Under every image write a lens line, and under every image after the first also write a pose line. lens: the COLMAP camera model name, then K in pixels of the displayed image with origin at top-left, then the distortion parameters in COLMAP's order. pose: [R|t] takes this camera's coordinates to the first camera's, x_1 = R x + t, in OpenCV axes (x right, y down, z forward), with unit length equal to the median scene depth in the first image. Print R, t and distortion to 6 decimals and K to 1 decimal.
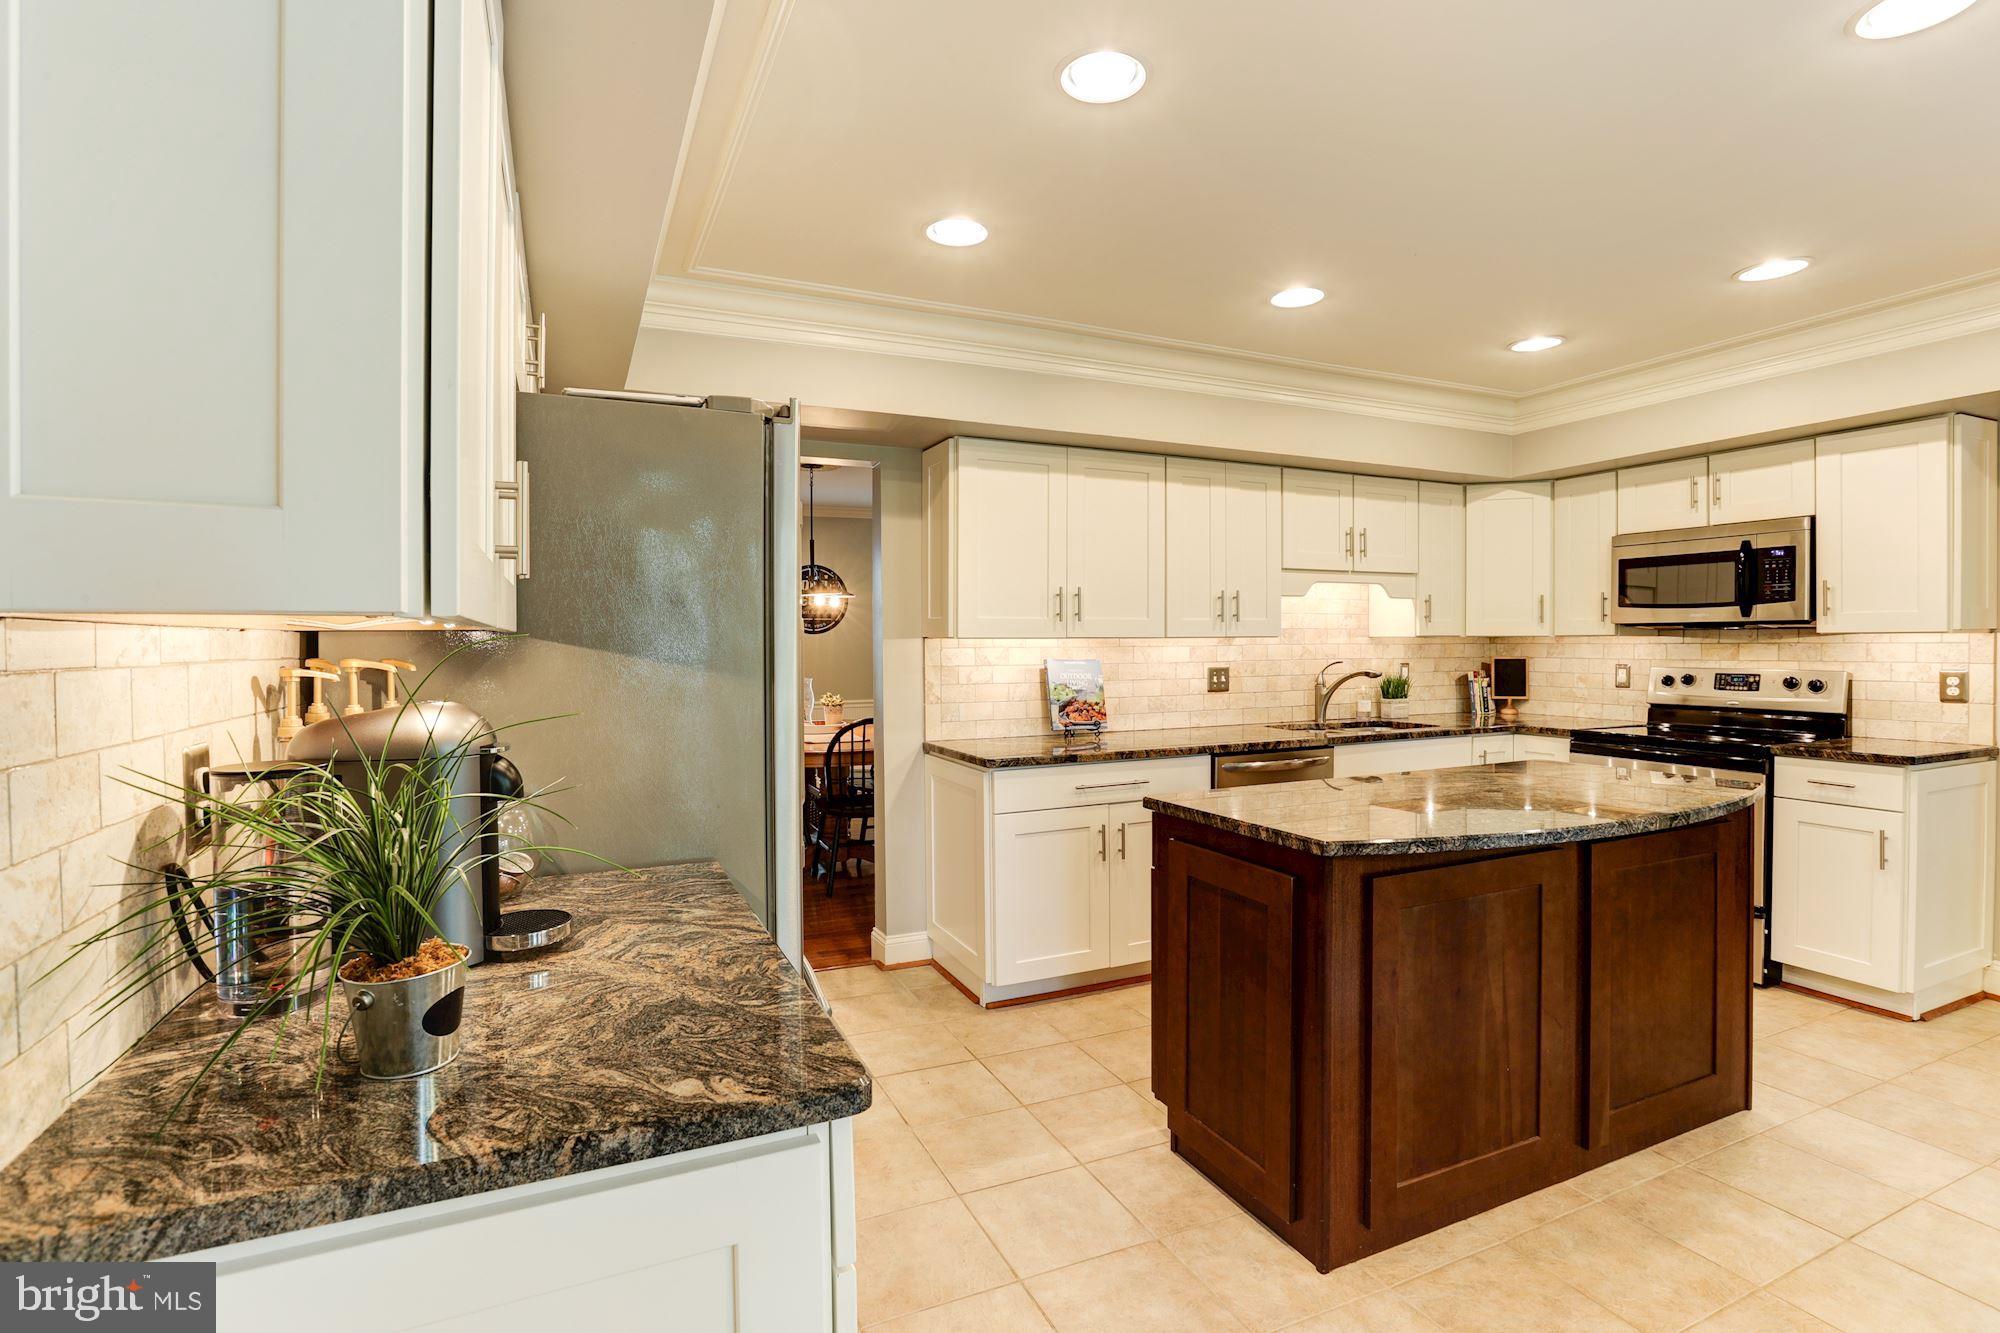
lens RADIAL K [[913.7, 0, 1000.7], [0, 913.7, 655.0], [0, 0, 1]] dist [-0.048230, 0.016331]
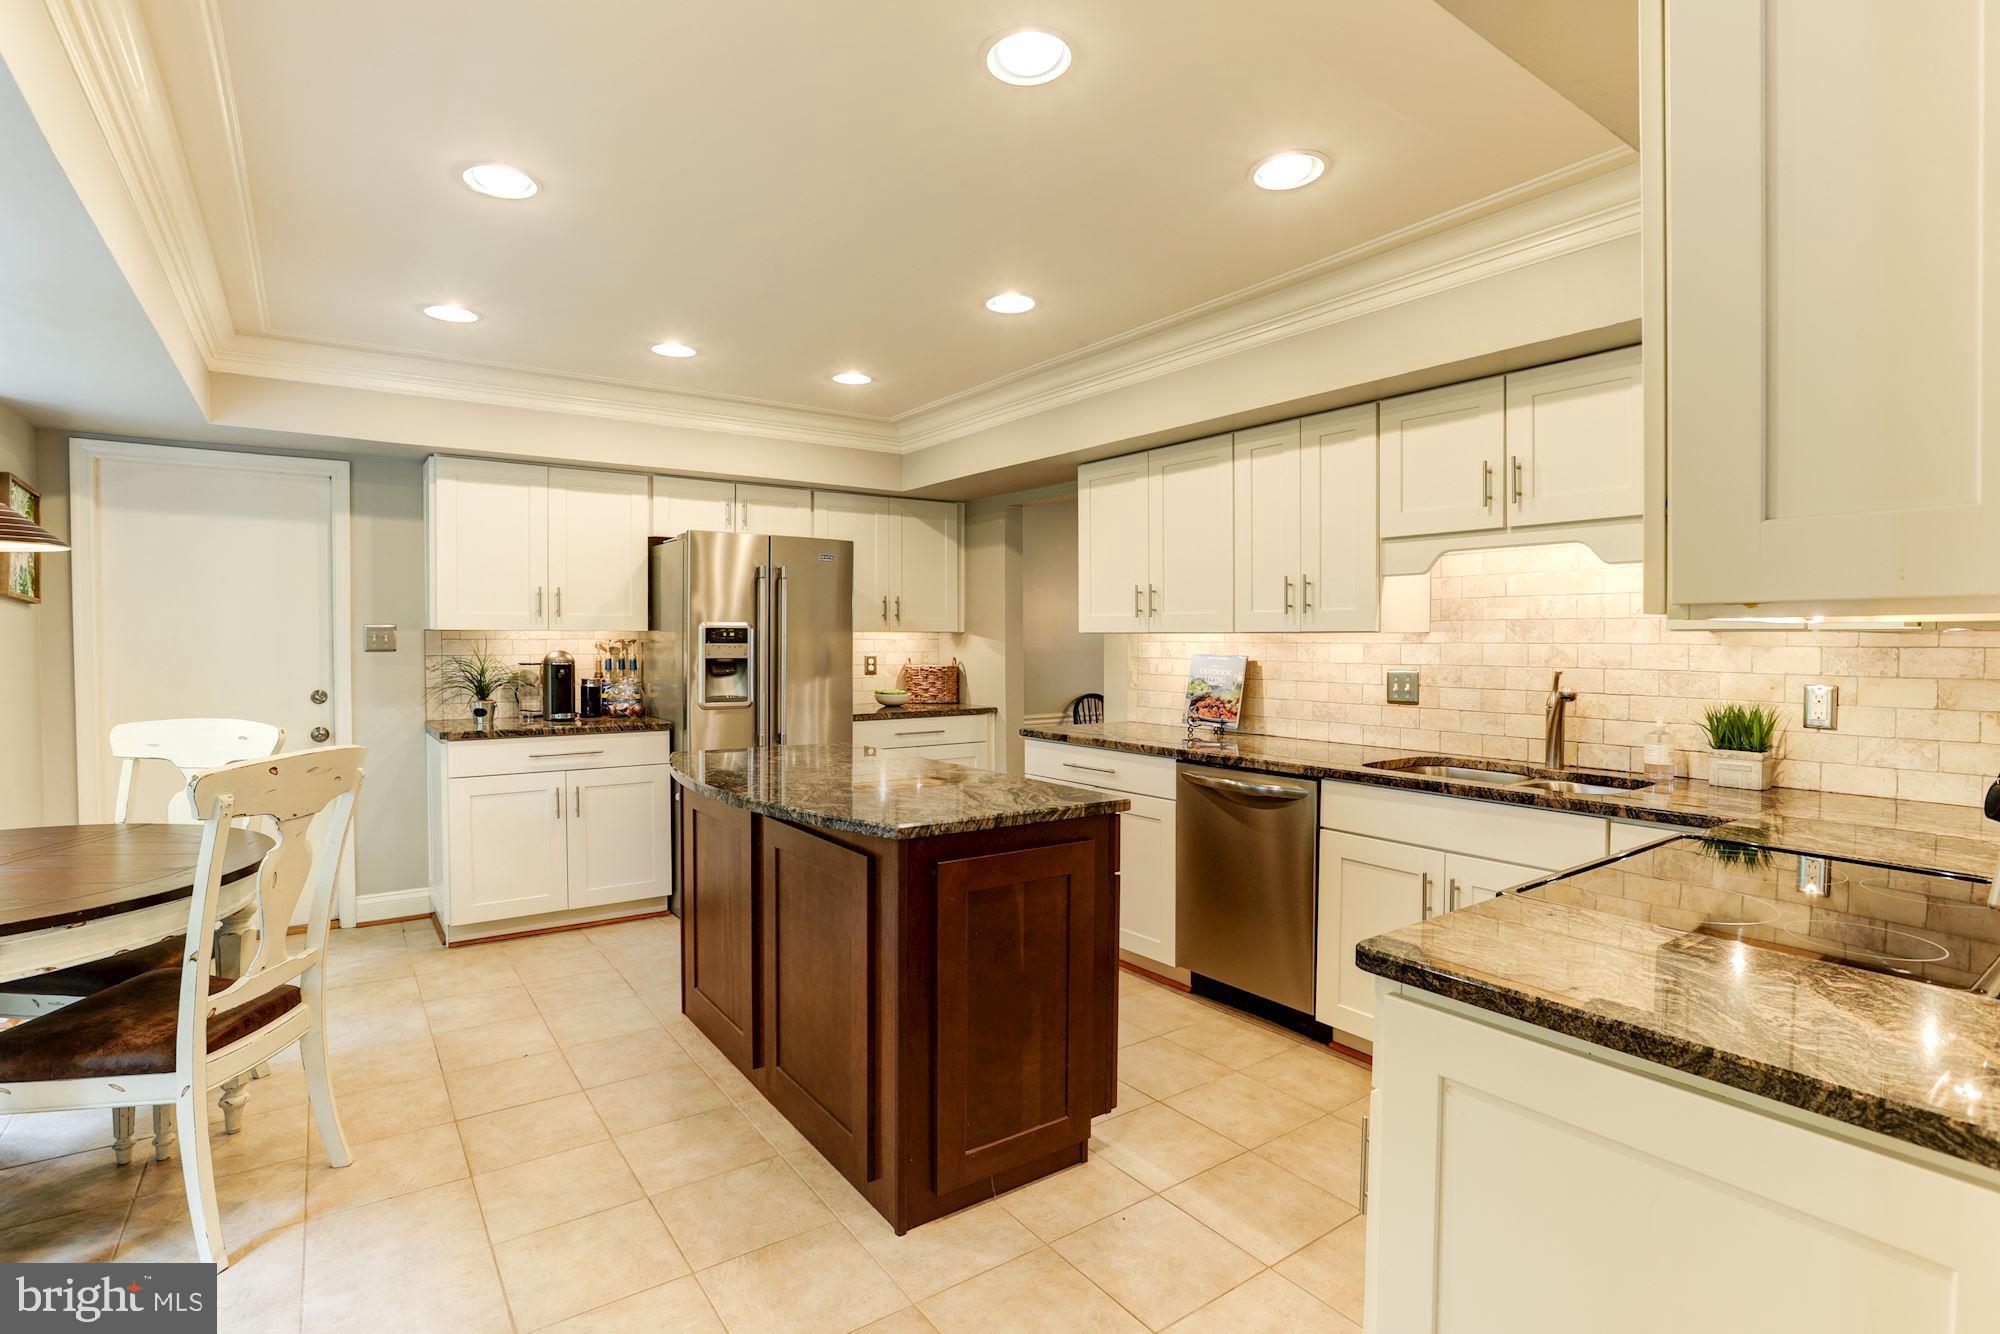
lens RADIAL K [[963.1, 0, 1005.9], [0, 963.1, 659.3], [0, 0, 1]] dist [-0.000146, 0.000030]
pose [[0.217687, 0.028825, -0.975593, 1.033596], [-0.017229, 0.999522, 0.025688, -0.012873], [0.975867, 0.011216, 0.218079, 0.551088]]
